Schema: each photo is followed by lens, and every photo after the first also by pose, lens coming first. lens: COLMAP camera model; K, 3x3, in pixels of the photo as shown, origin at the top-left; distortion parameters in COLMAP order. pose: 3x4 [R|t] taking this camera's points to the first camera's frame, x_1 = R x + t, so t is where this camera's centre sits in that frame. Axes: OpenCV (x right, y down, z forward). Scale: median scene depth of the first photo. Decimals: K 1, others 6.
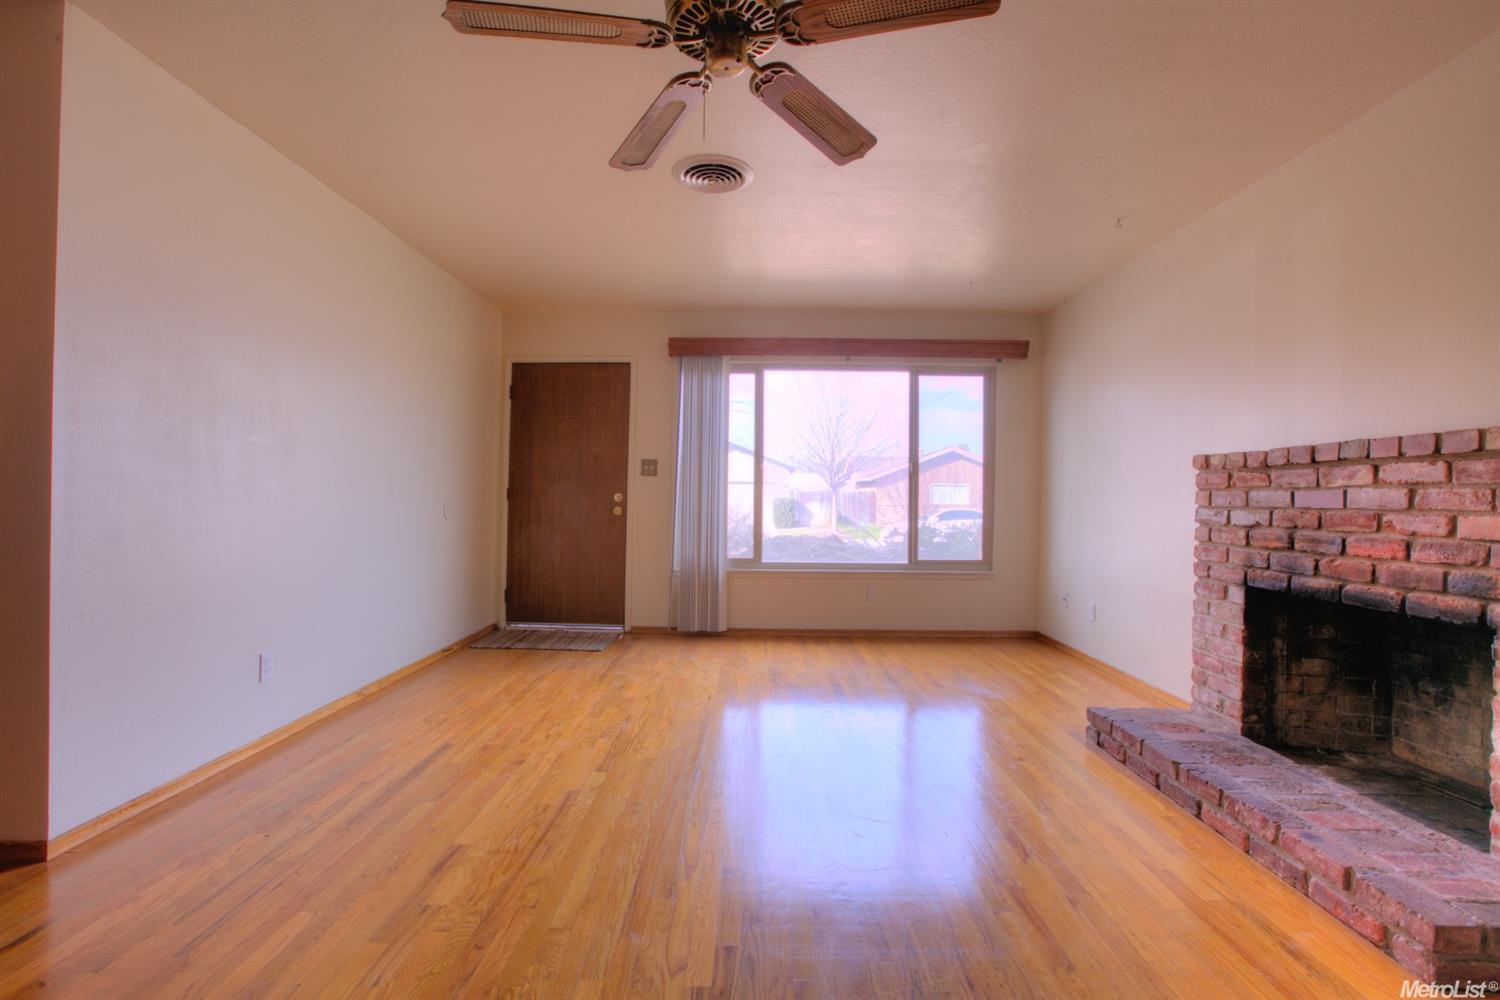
lens RADIAL K [[709.1, 0, 738.1], [0, 709.1, 495.0], [0, 0, 1]] dist [-0.029798, 0.014251]
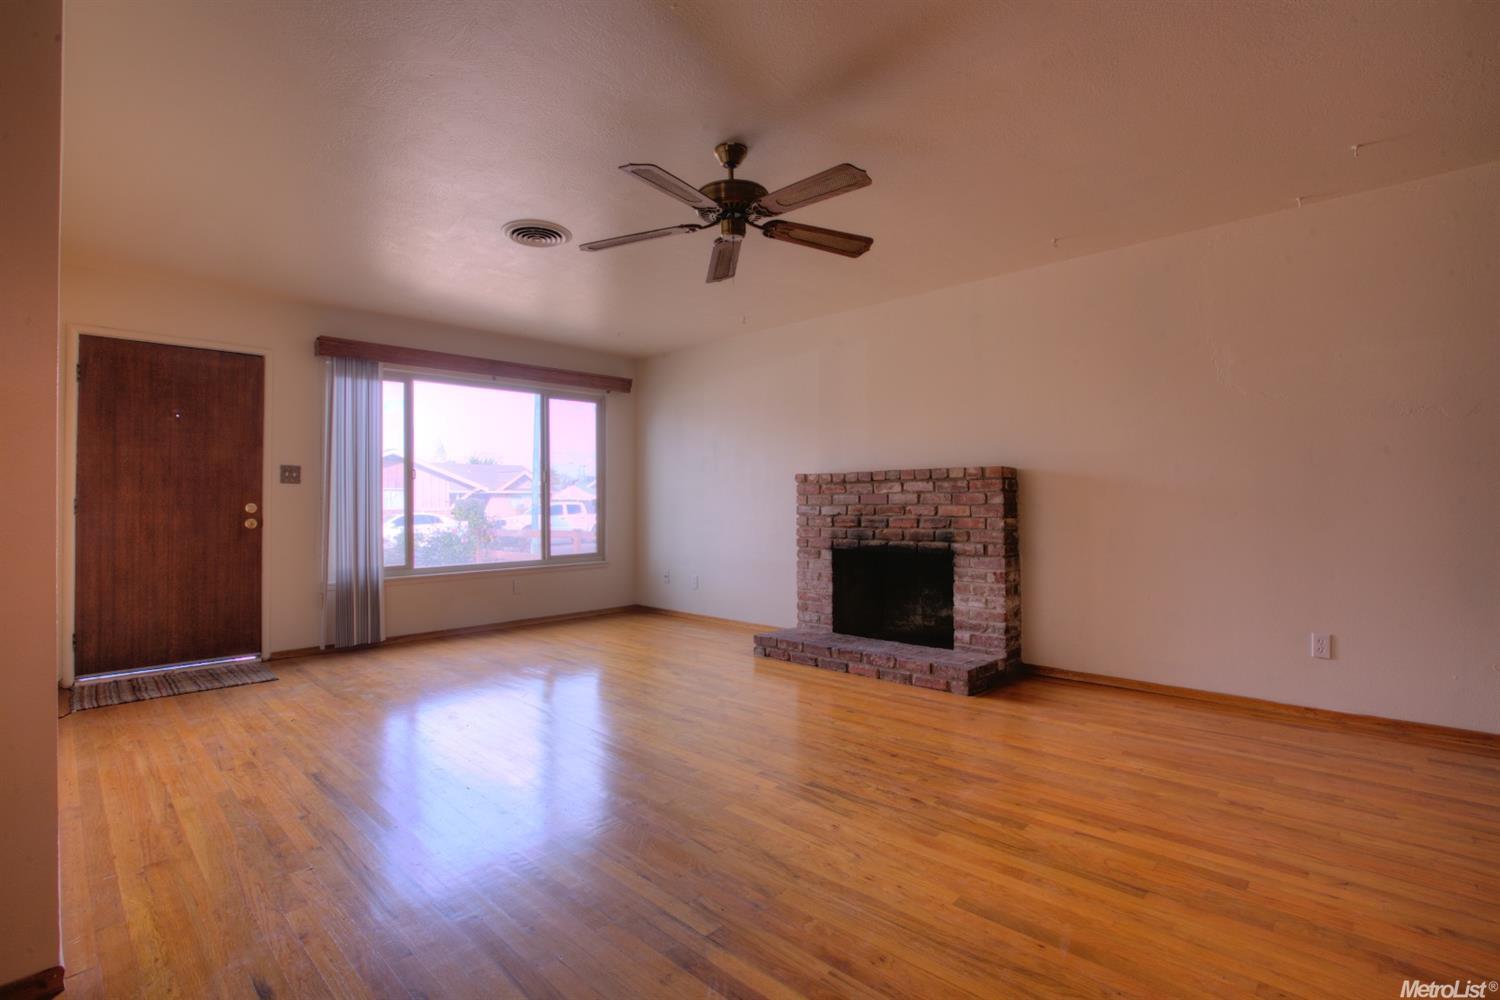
lens RADIAL K [[709.1, 0, 755.8], [0, 709.1, 492.5], [0, 0, 1]] dist [-0.029798, 0.014251]
pose [[0.681761, -0.006261, 0.731548, -0.662308], [0.012838, 0.999912, -0.003406, -0.008746], [-0.731462, 0.011713, 0.681781, -0.080274]]
